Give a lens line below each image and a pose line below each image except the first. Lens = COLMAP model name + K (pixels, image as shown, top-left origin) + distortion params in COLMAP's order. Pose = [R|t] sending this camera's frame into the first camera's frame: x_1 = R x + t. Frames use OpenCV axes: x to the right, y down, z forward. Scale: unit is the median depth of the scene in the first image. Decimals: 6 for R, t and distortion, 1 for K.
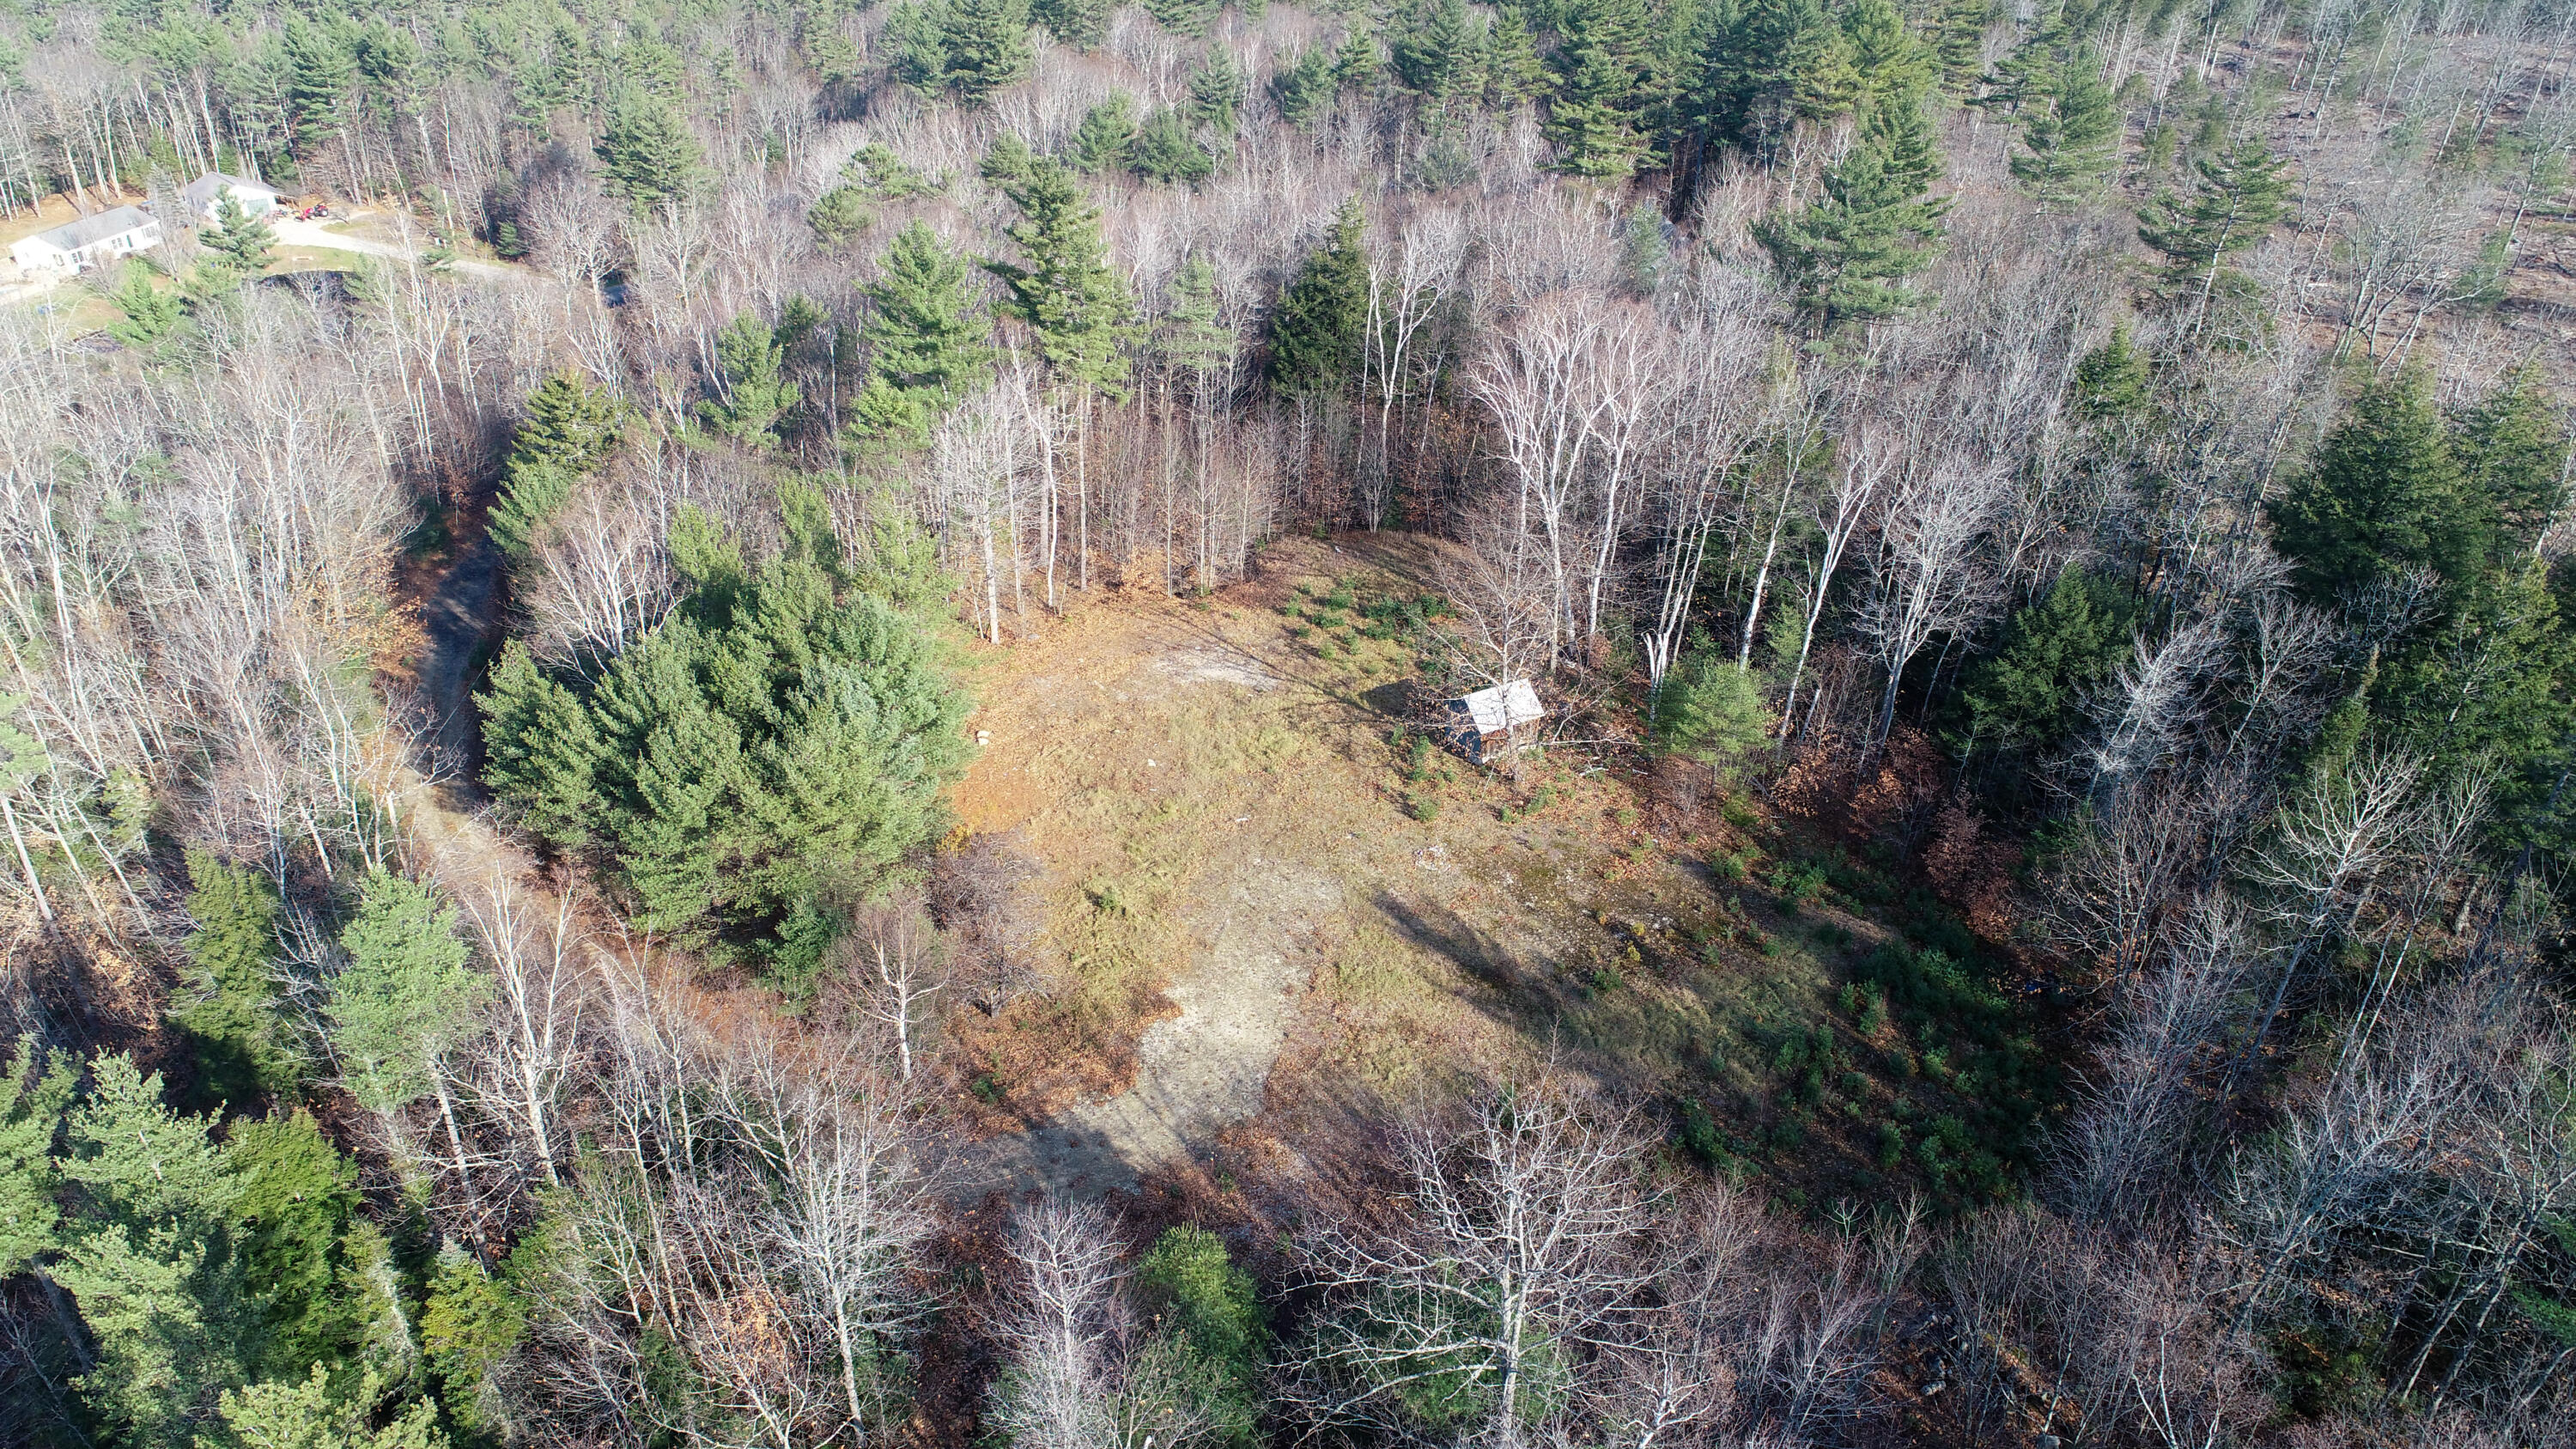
lens RADIAL K [[1712.6, 0, 1276.1], [0, 1712.6, 726.5], [0, 0, 1]] dist [-0.005992, 0.002426]
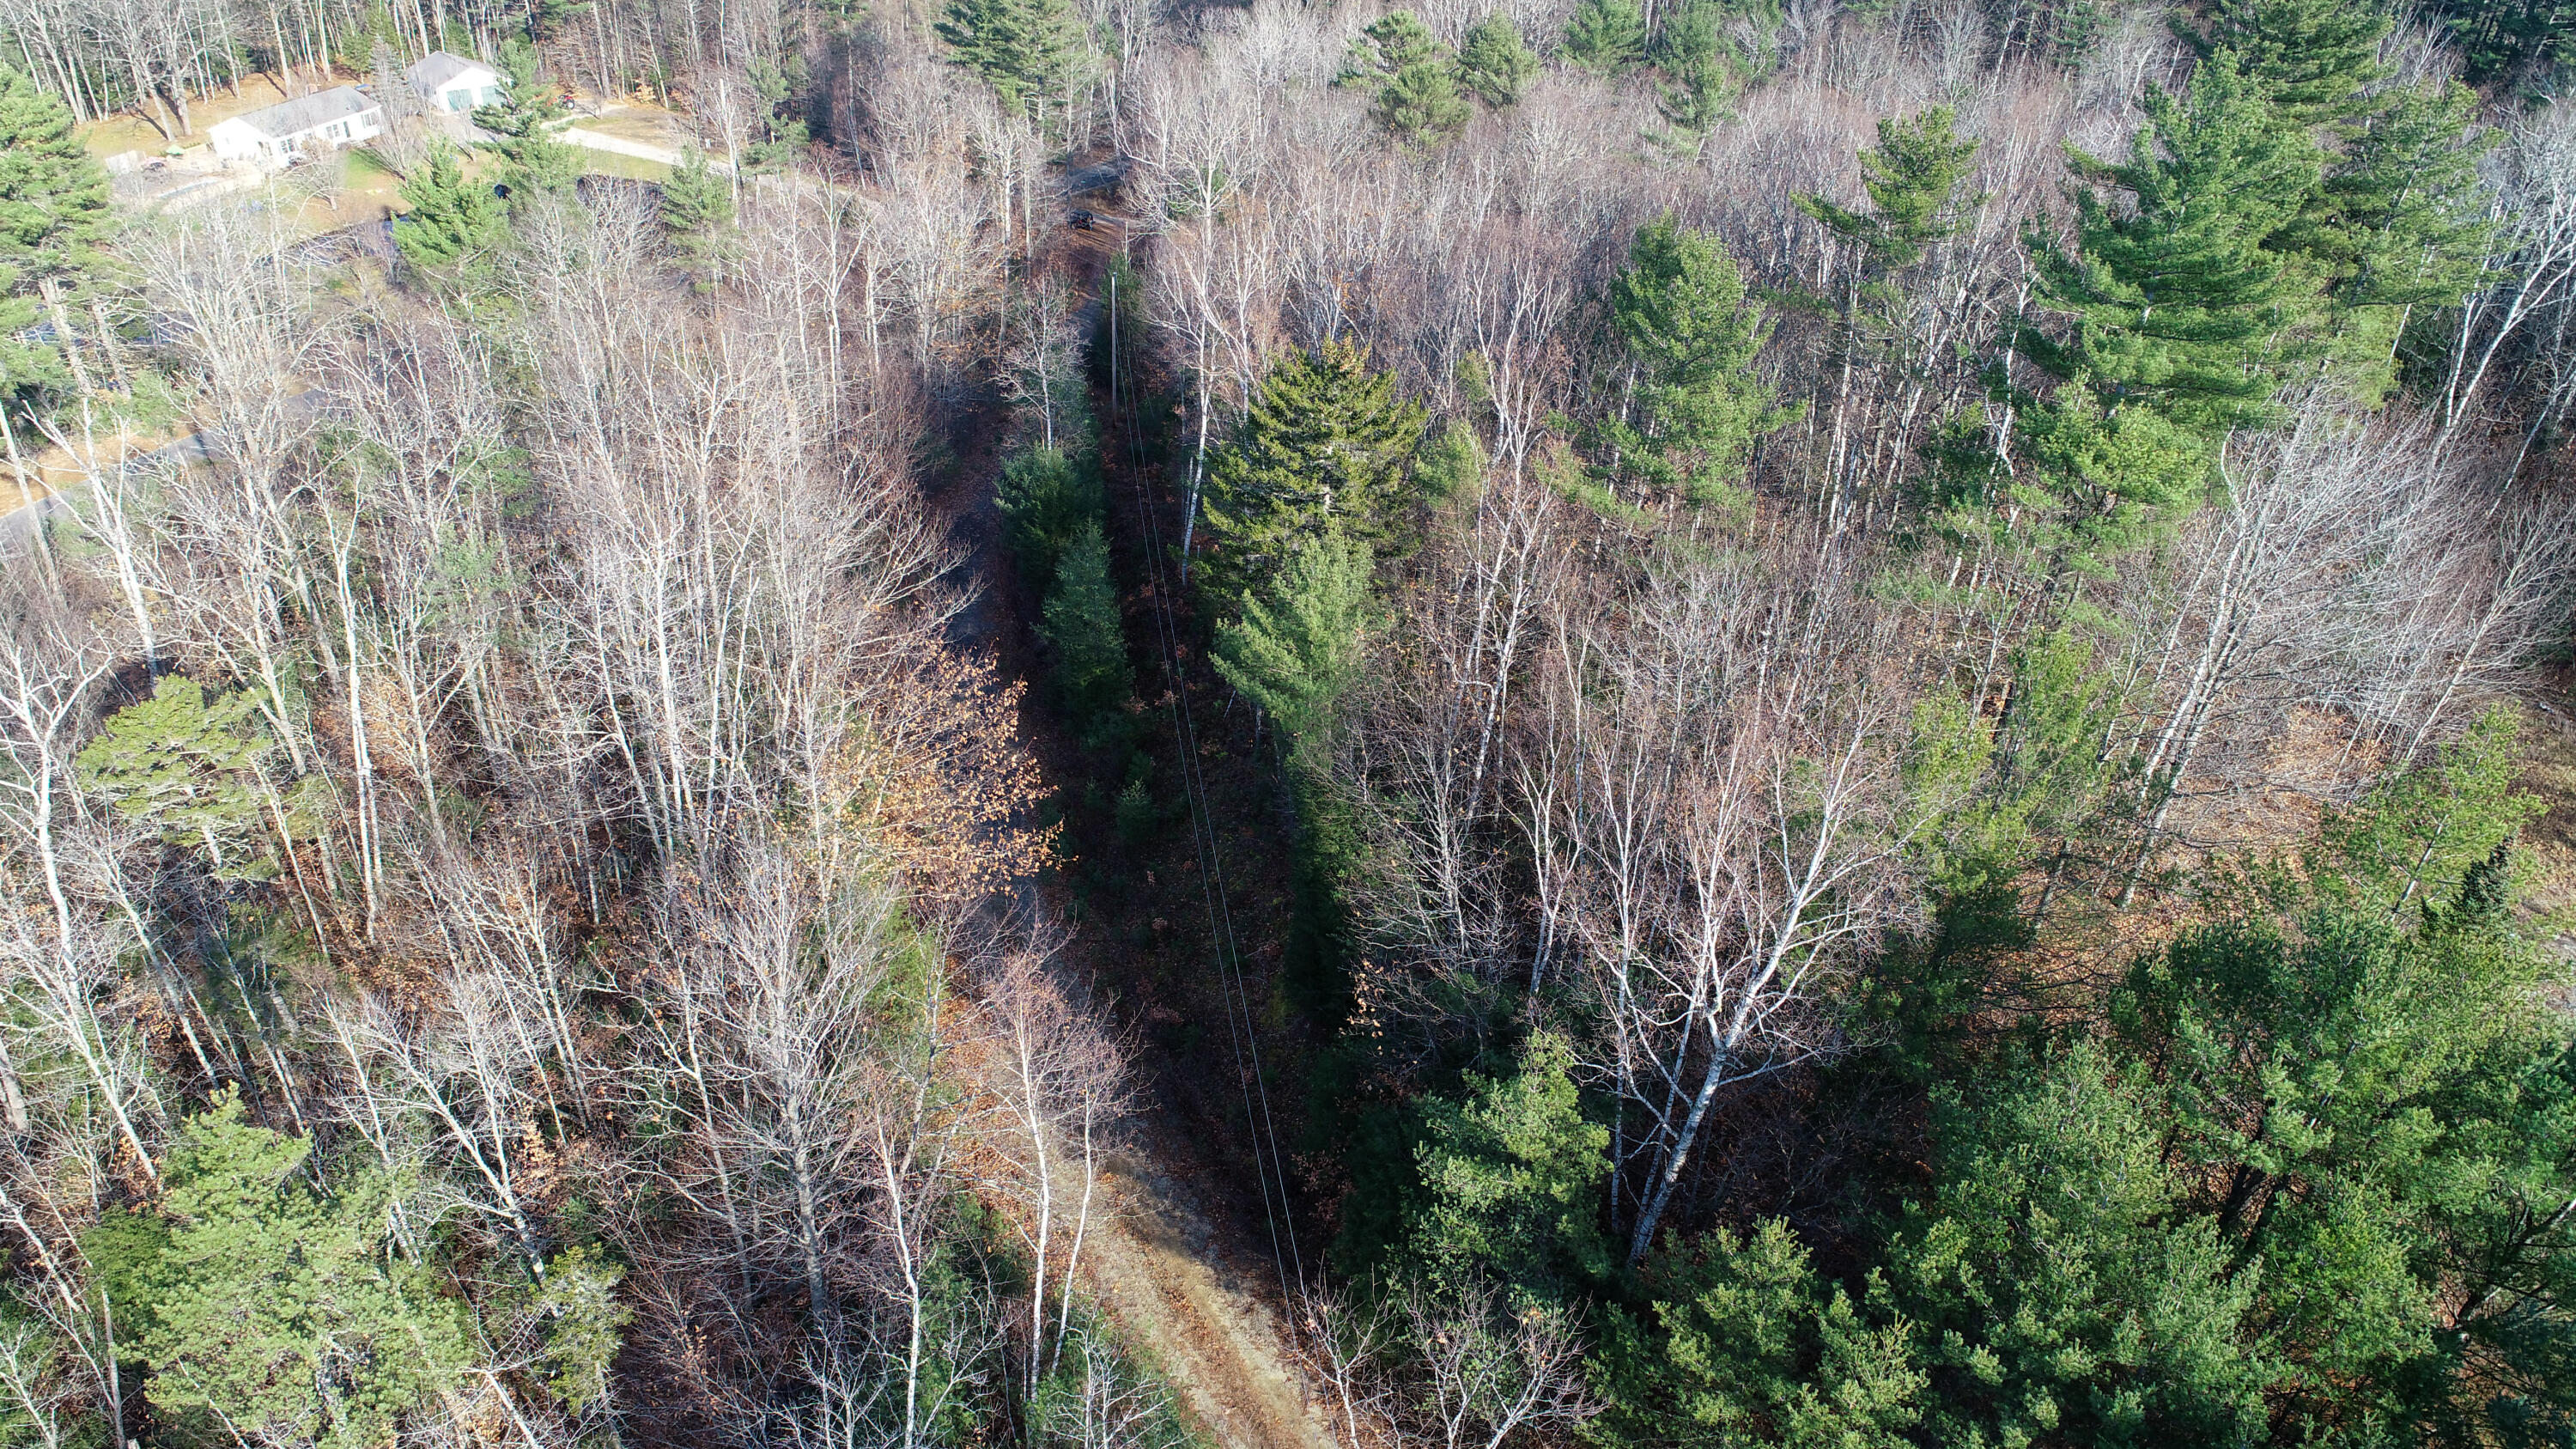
lens RADIAL K [[1712.6, 0, 1283.8], [0, 1712.6, 734.8], [0, 0, 1]] dist [-0.005992, 0.002426]
pose [[0.997173, 0.051349, -0.054862, -0.447378], [-0.049546, 0.998202, 0.033732, -0.120989], [0.056495, -0.030918, 0.997924, 0.542465]]
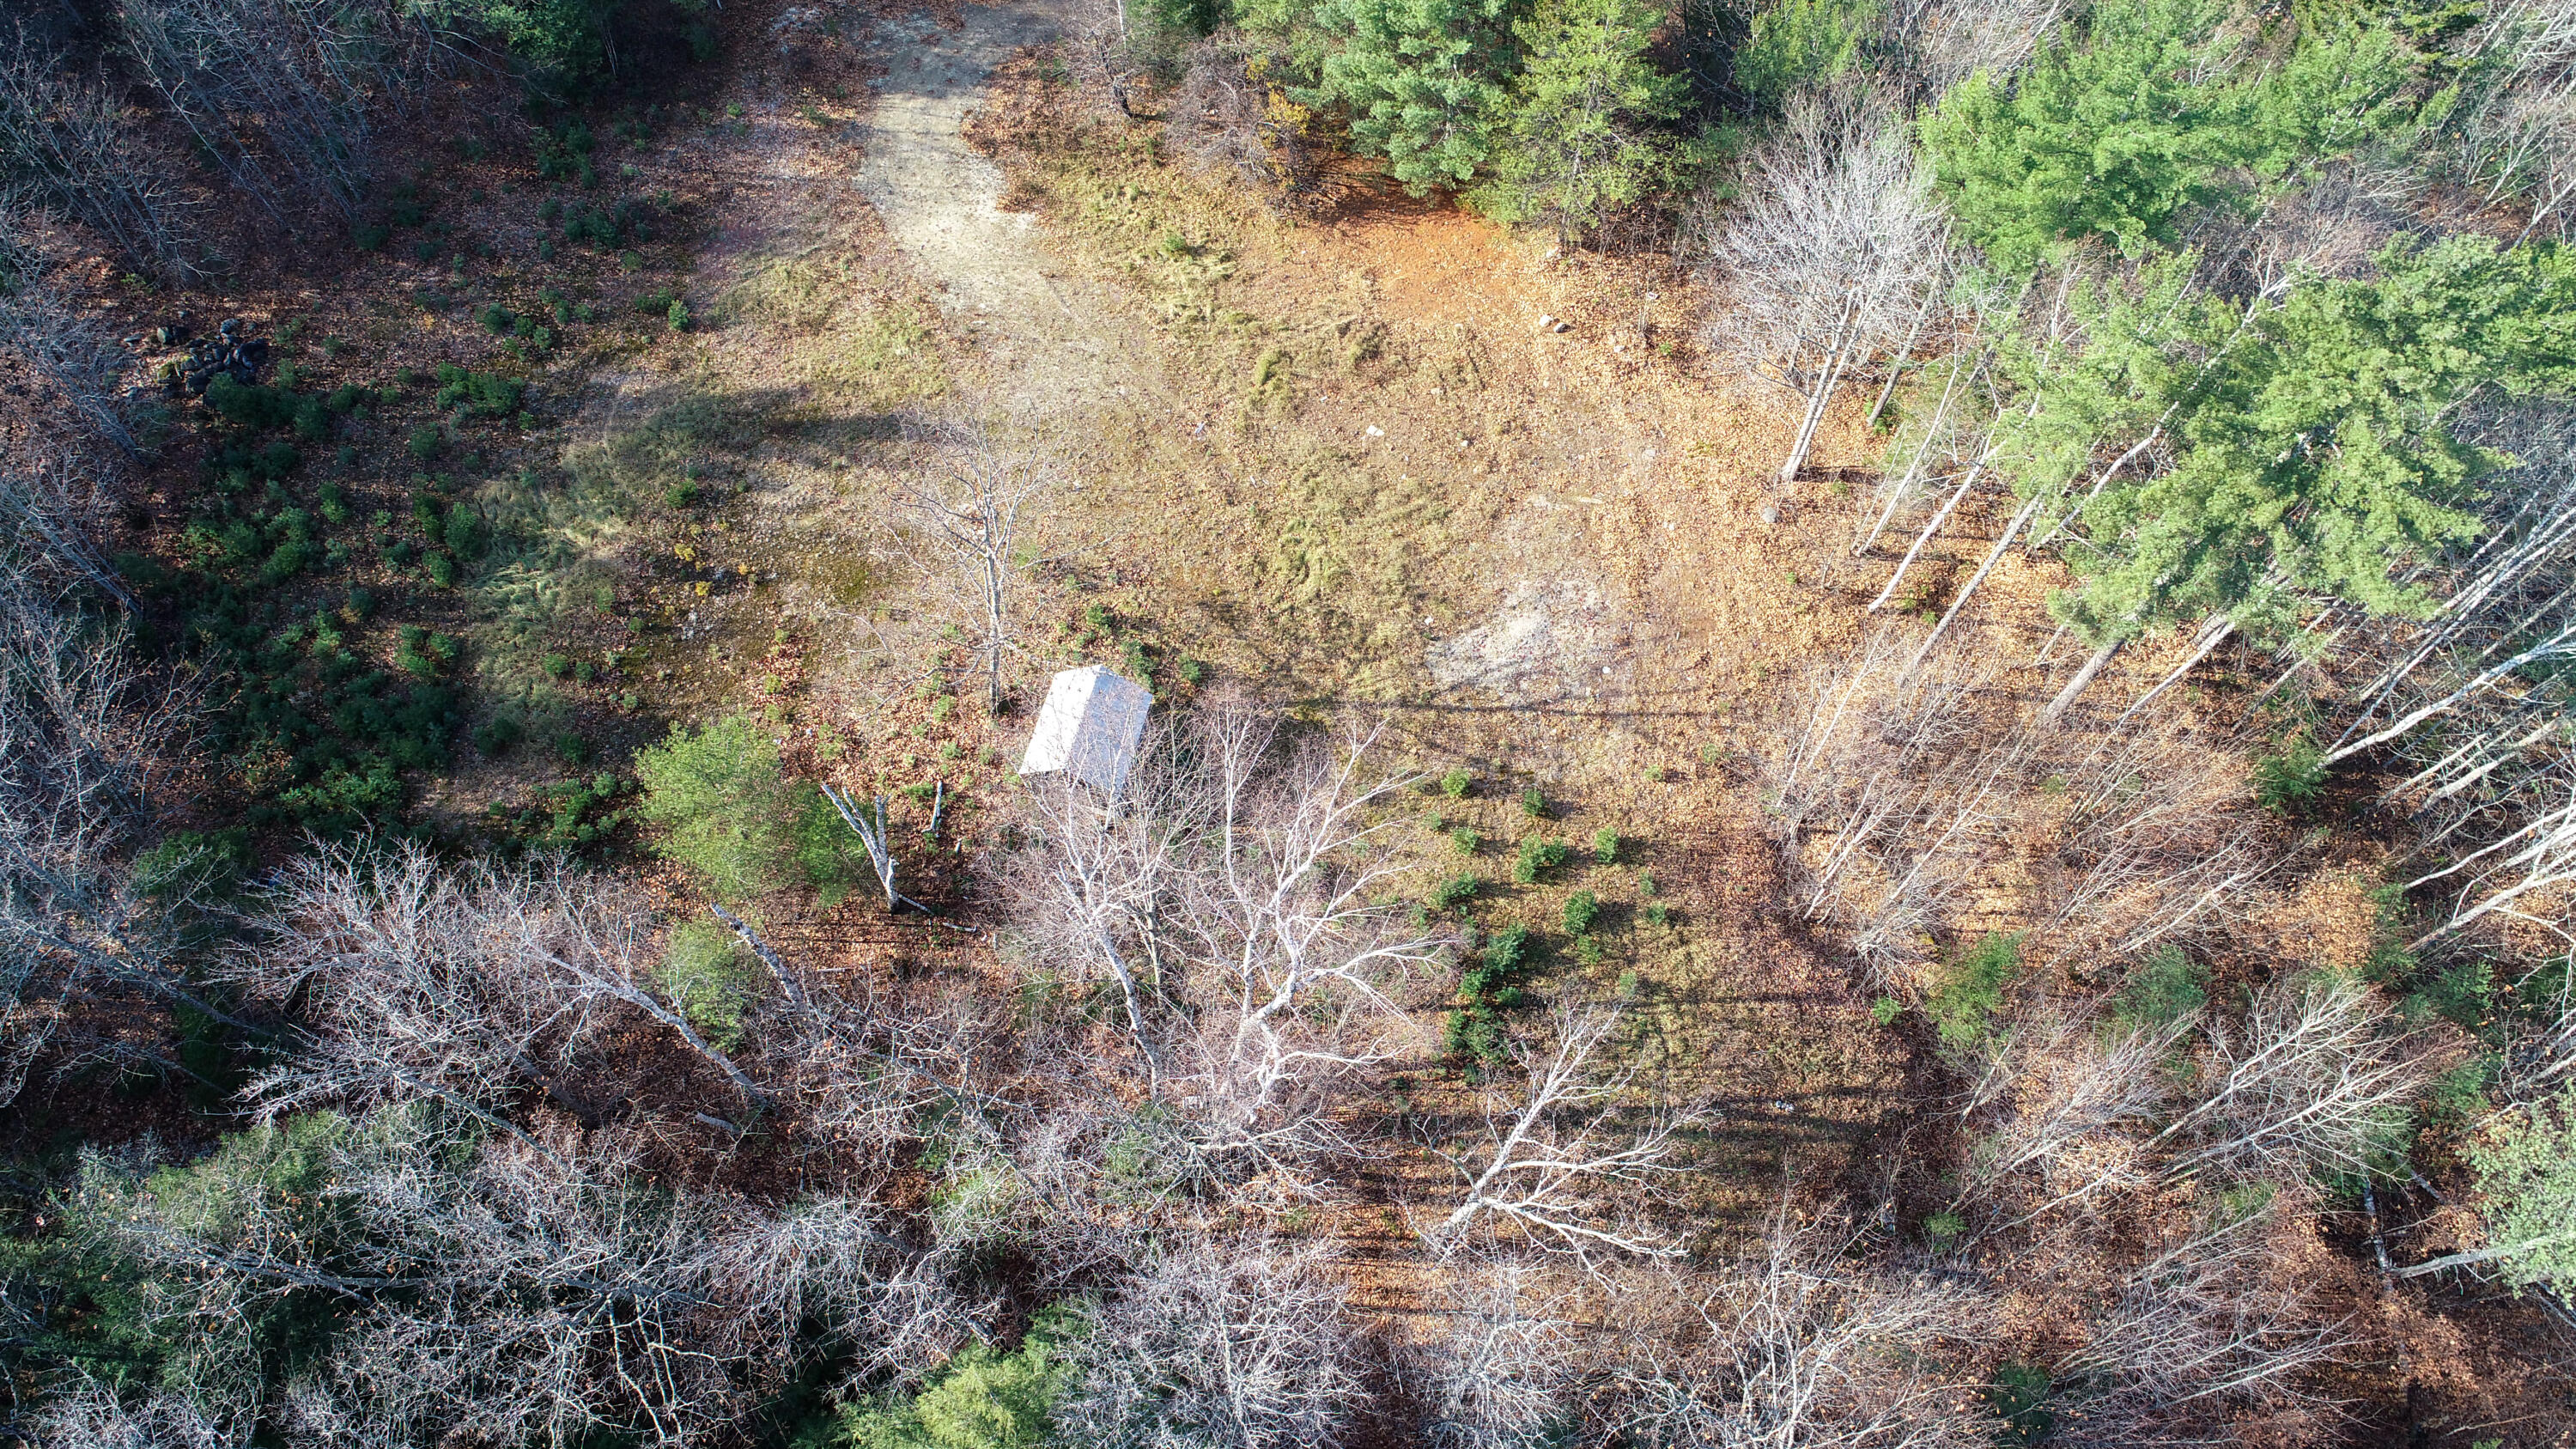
lens RADIAL K [[1712.6, 0, 1301.7], [0, 1712.6, 713.8], [0, 0, 1]] dist [-0.005992, 0.002426]
pose [[-0.684175, 0.629373, -0.368503, 0.316545], [-0.404950, 0.092401, 0.909658, -0.662389], [0.606564, 0.771591, 0.191646, 0.946765]]
